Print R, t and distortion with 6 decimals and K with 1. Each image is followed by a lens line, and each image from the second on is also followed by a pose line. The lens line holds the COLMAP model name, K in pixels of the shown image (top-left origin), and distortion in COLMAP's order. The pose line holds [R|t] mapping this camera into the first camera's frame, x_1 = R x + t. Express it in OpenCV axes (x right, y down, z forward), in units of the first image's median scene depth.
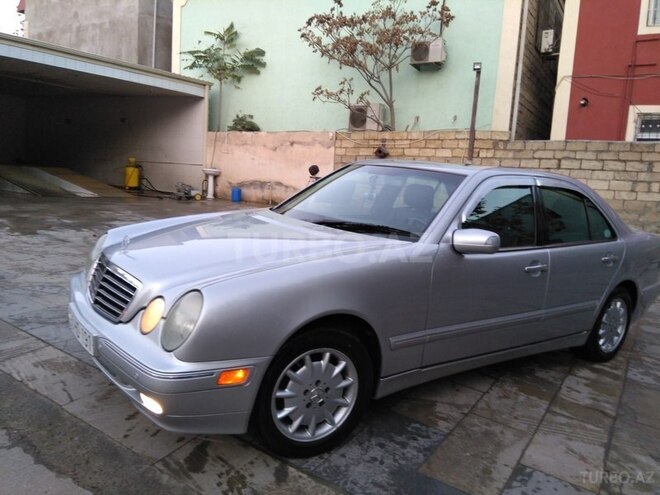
lens RADIAL K [[507.9, 0, 319.3], [0, 507.9, 250.0], [0, 0, 1]] dist [0.114836, -0.171763]
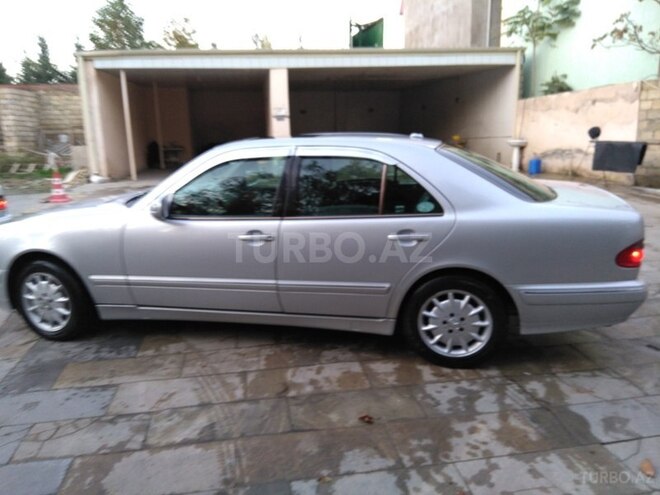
lens RADIAL K [[507.9, 0, 319.3], [0, 507.9, 250.0], [0, 0, 1]] dist [0.114836, -0.171763]
pose [[0.675117, 0.077281, -0.733651, 0.340814], [-0.042258, 0.996916, 0.066125, -0.003806], [0.736499, -0.013639, 0.676301, 0.107426]]
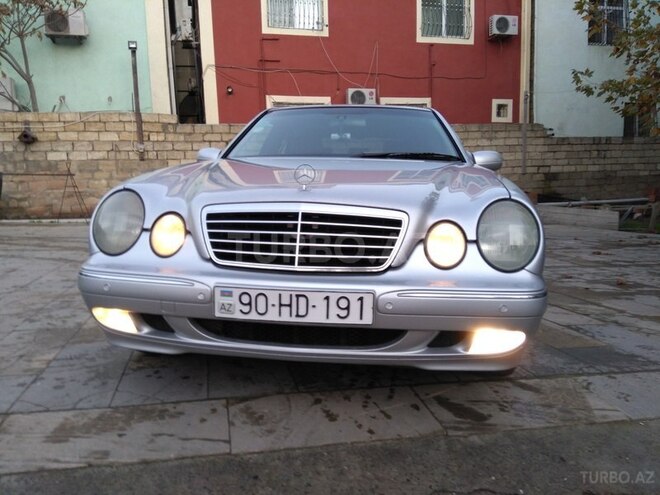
lens RADIAL K [[507.9, 0, 319.3], [0, 507.9, 250.0], [0, 0, 1]] dist [0.114836, -0.171763]
pose [[0.683553, -0.163886, 0.711264, -0.189518], [0.166539, 0.983781, 0.066627, 0.009606], [-0.710648, 0.072911, 0.699760, 0.110298]]
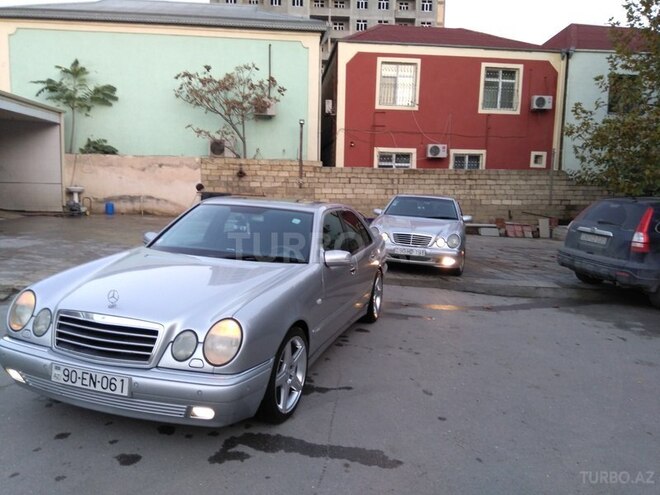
lens RADIAL K [[507.9, 0, 319.3], [0, 507.9, 250.0], [0, 0, 1]] dist [0.114836, -0.171763]
pose [[0.786378, -0.114495, 0.607043, -0.648752], [0.109646, 0.992941, 0.045242, -0.017886], [-0.607937, 0.030983, 0.793380, -0.292314]]
